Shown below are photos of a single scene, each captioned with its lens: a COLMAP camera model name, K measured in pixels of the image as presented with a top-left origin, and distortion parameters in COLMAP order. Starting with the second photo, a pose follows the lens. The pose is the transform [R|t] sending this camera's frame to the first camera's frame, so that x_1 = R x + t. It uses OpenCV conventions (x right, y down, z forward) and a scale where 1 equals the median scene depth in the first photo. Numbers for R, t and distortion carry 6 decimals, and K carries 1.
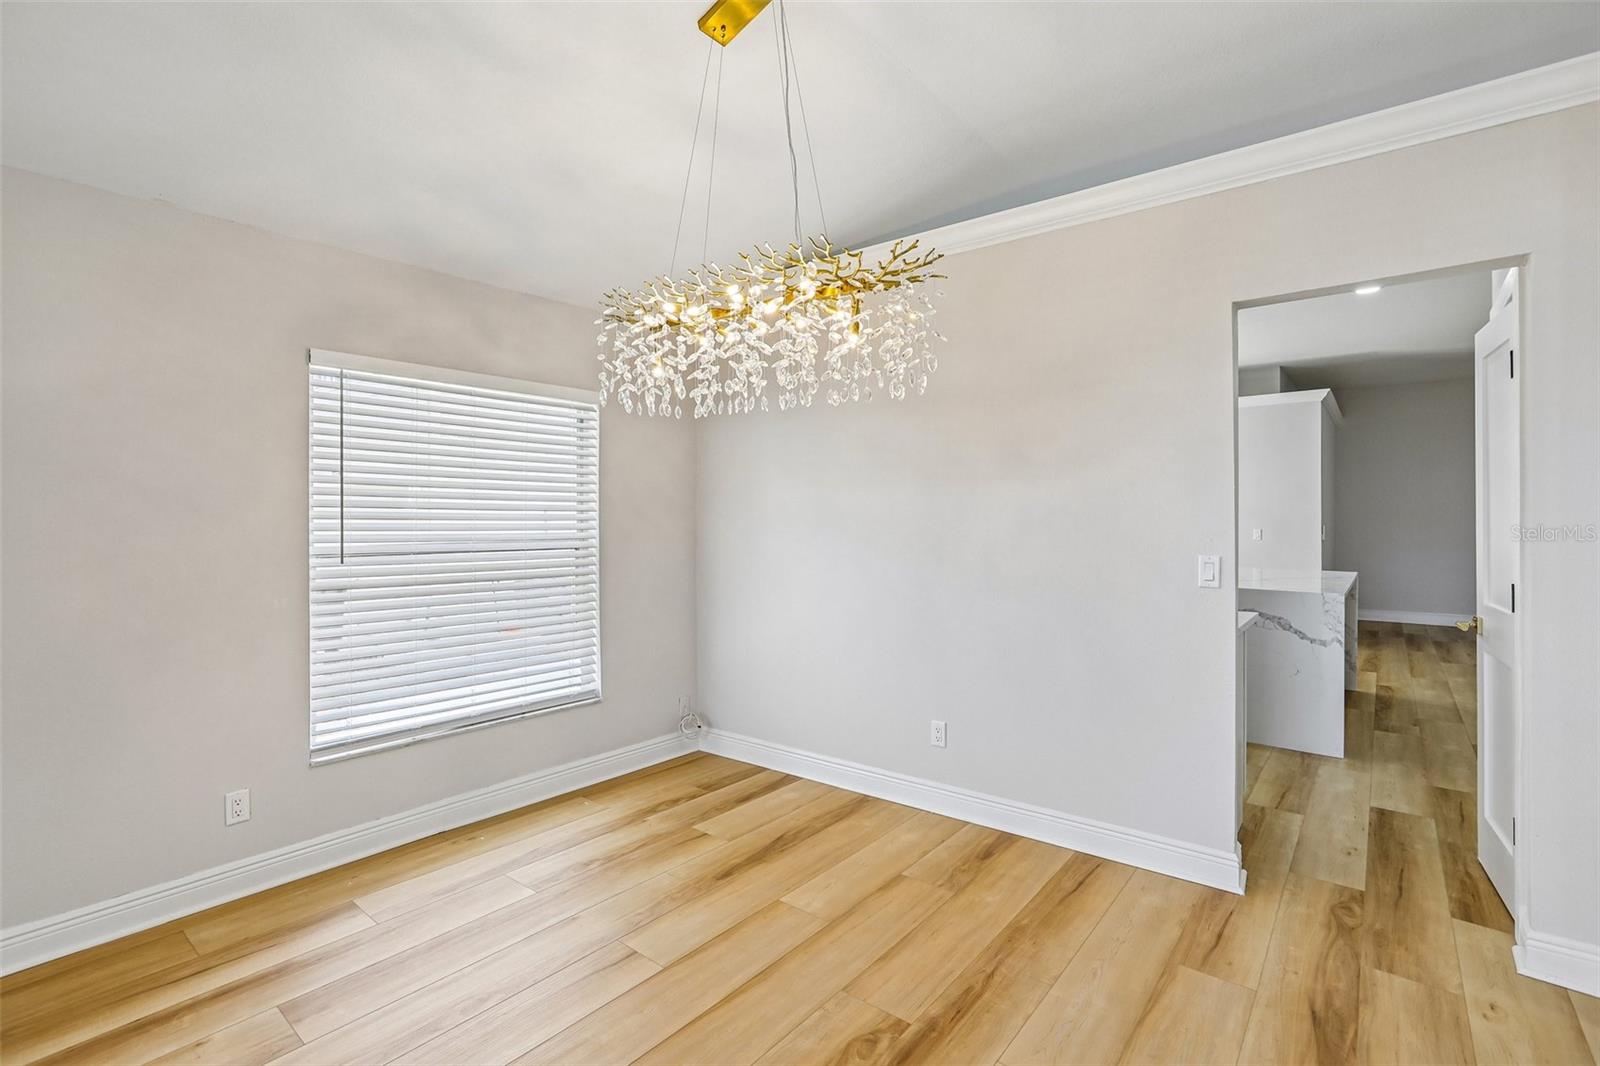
lens RADIAL K [[731.0, 0, 762.5], [0, 731.0, 510.0], [0, 0, 1]] dist [-0.032028, 0.011470]
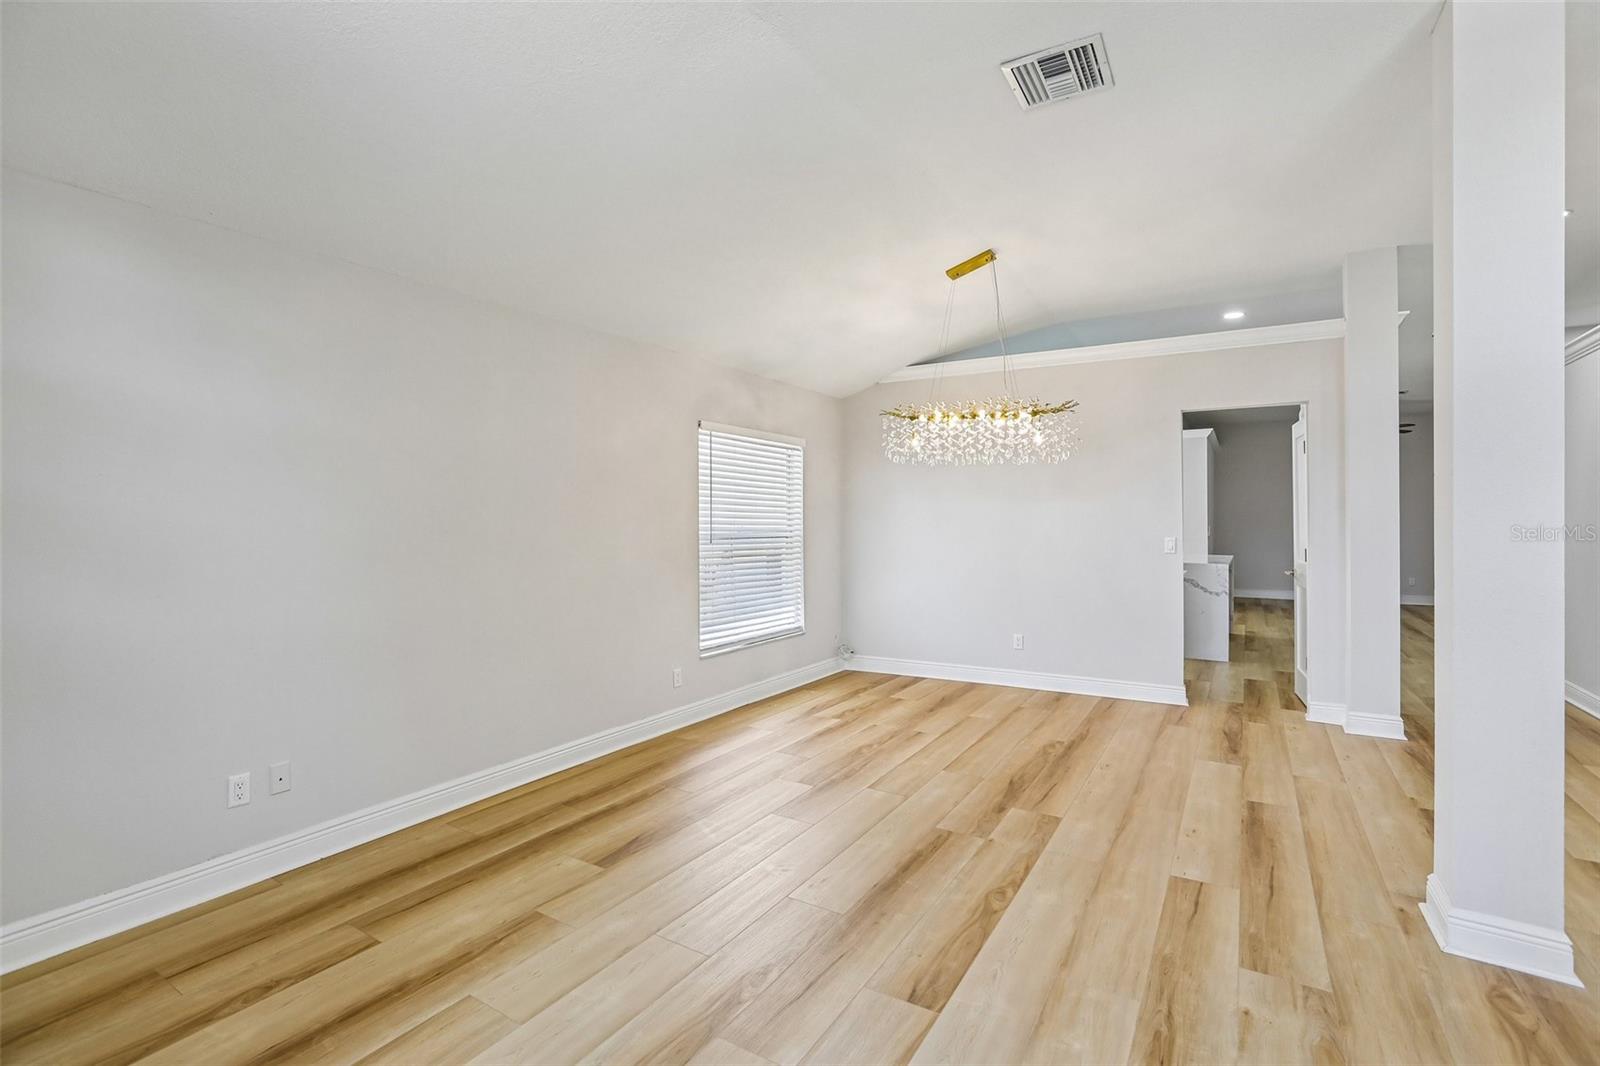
lens RADIAL K [[731.0, 0, 770.0], [0, 731.0, 502.6], [0, 0, 1]] dist [-0.032028, 0.011470]
pose [[0.991485, 0.005382, 0.130112, -0.629520], [-0.003606, 0.999897, -0.013884, 0.000099], [-0.130173, 0.013296, 0.991402, -0.713446]]
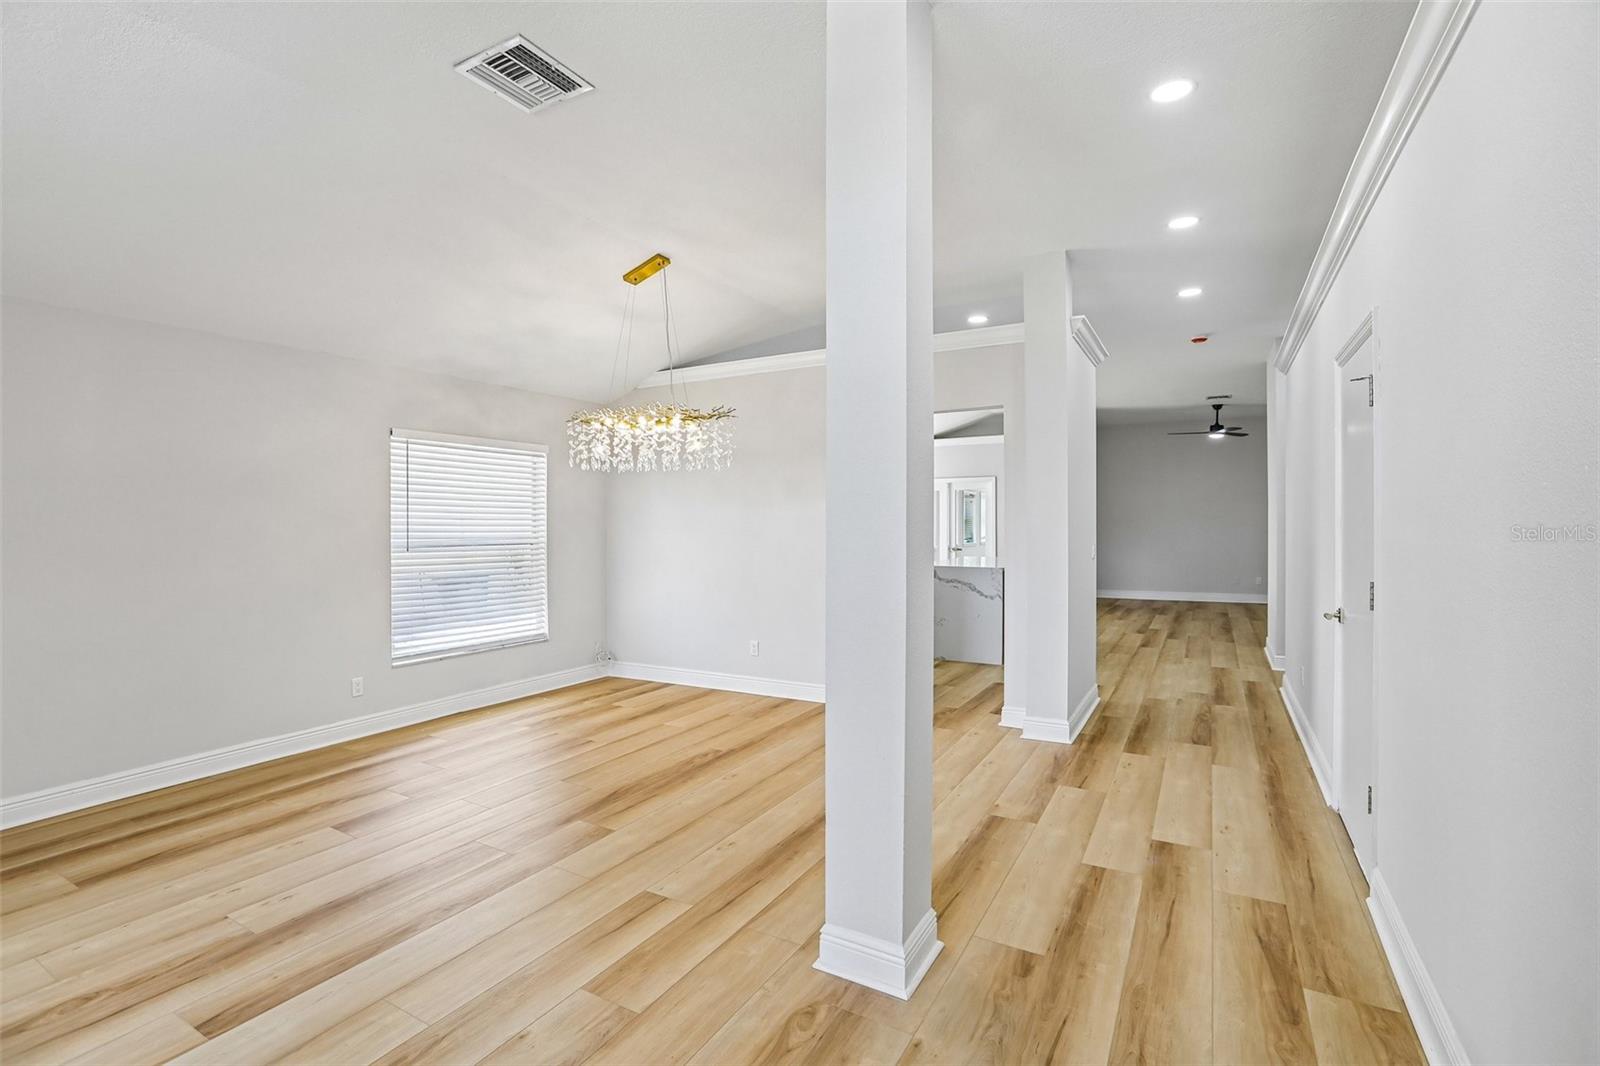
lens RADIAL K [[731.0, 0, 757.0], [0, 731.0, 512.0], [0, 0, 1]] dist [-0.032028, 0.011470]
pose [[0.987445, -0.001130, 0.157959, -0.029373], [0.001511, 0.999996, -0.002289, -0.014402], [-0.157956, 0.002499, 0.987443, -0.787146]]
